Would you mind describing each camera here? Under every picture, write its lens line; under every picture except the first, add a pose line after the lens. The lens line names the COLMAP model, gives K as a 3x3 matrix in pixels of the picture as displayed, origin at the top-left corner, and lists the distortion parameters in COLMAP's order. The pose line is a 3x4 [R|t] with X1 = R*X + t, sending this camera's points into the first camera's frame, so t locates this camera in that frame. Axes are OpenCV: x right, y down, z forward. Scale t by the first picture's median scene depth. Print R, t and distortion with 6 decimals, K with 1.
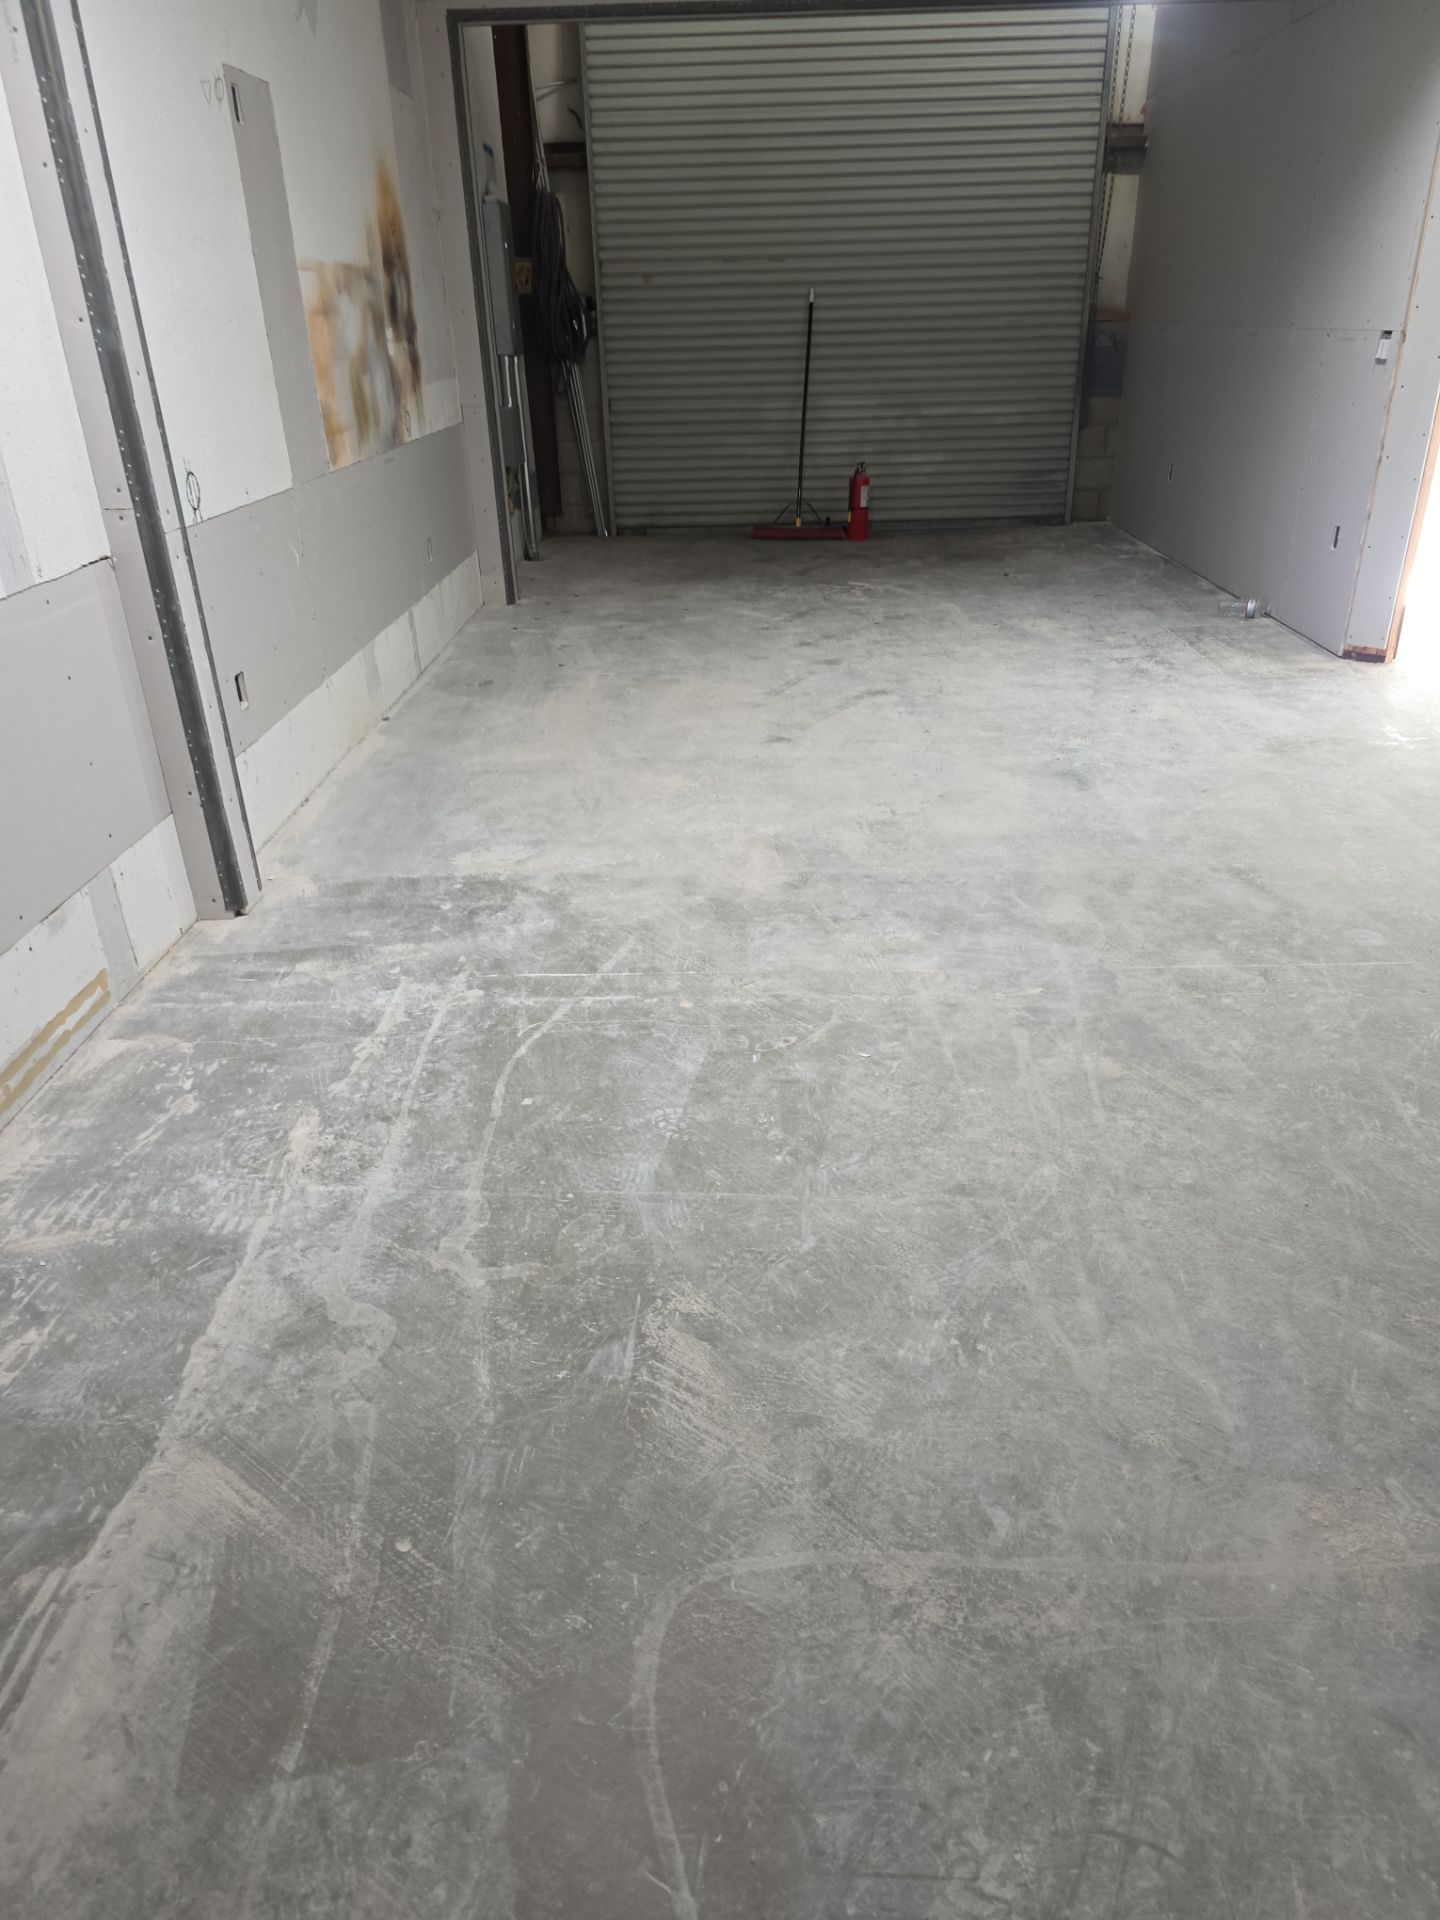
lens RADIAL K [[1279.3, 0, 732.9], [0, 1279.3, 974.0], [0, 0, 1]] dist [0.050163, -0.044009]
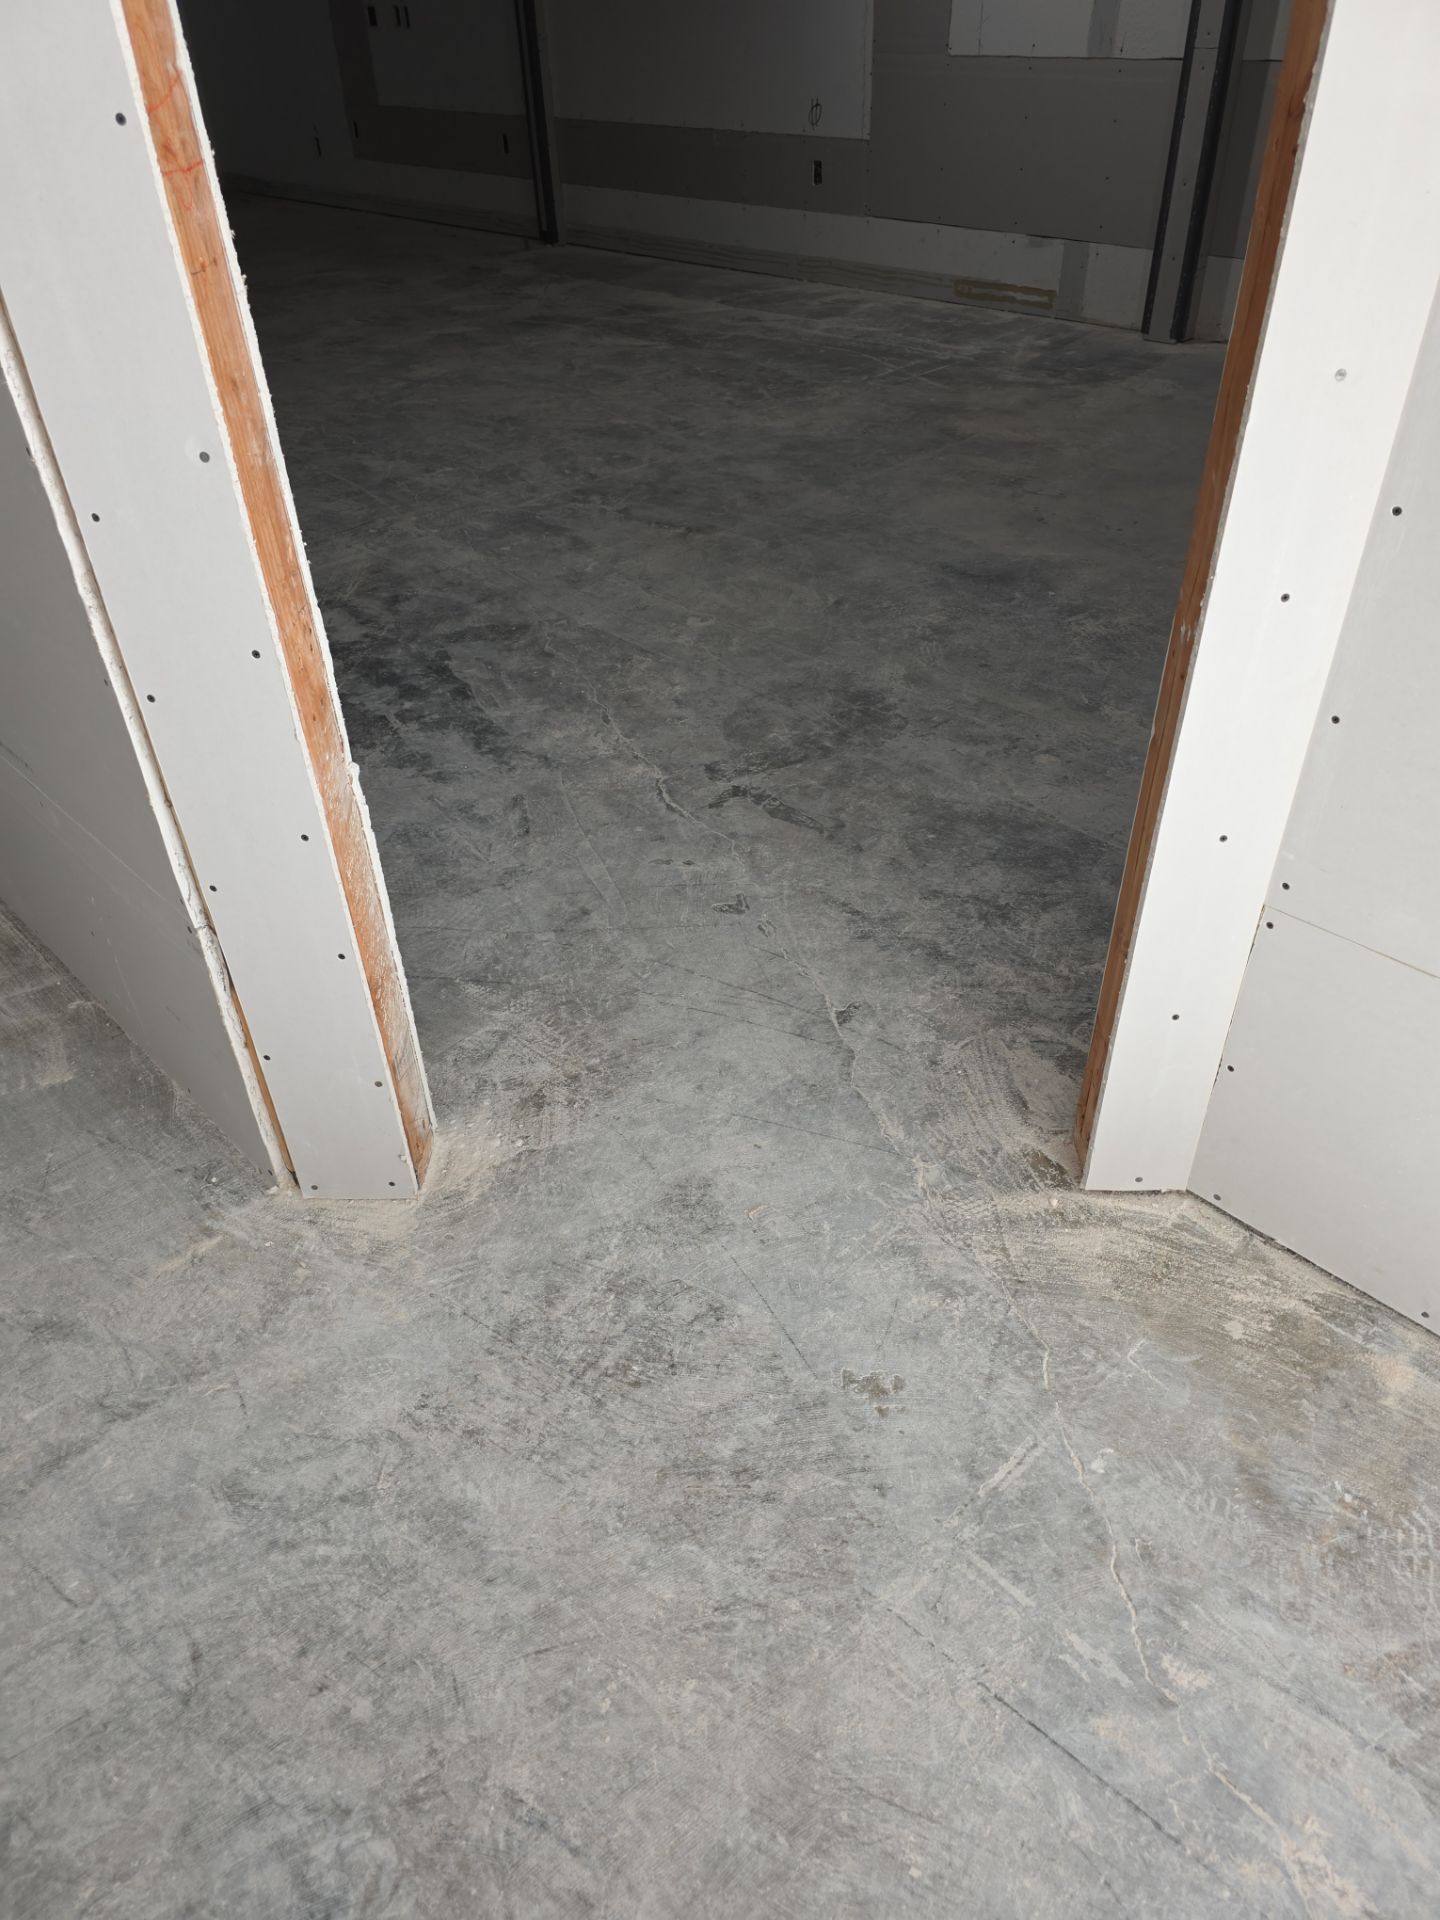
lens RADIAL K [[1279.3, 0, 729.8], [0, 1279.3, 963.1], [0, 0, 1]] dist [0.050163, -0.044009]
pose [[-0.702294, 0.476196, -0.529170, 1.470243], [-0.273534, 0.505764, 0.818157, -1.032159], [0.657238, 0.719333, -0.224940, 2.032458]]
